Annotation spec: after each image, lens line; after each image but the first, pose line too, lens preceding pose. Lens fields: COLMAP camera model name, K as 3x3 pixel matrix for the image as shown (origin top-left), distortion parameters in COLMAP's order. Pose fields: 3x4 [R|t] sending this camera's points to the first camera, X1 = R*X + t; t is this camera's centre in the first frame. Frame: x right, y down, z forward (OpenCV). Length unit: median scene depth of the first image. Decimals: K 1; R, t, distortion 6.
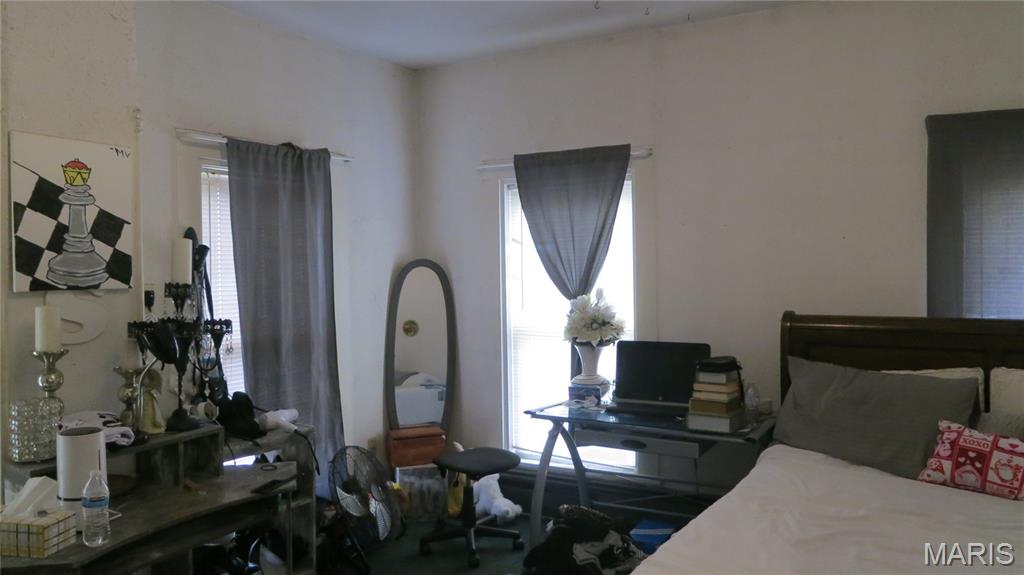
lens RADIAL K [[741.3, 0, 512.4], [0, 741.3, 292.3], [0, 0, 1]] dist [-0.062524, 0.042449]
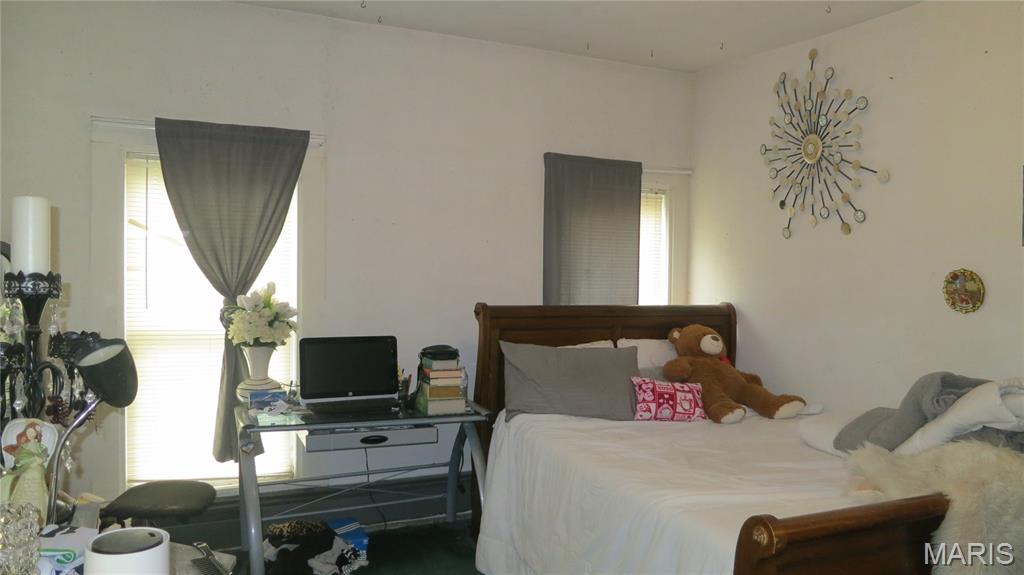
lens RADIAL K [[741.3, 0, 512.4], [0, 741.3, 292.3], [0, 0, 1]] dist [-0.062524, 0.042449]
pose [[0.577921, -0.008563, 0.816048, -0.555939], [0.002806, 0.999960, 0.008506, -0.000330], [-0.816088, -0.002626, 0.577922, 0.285897]]
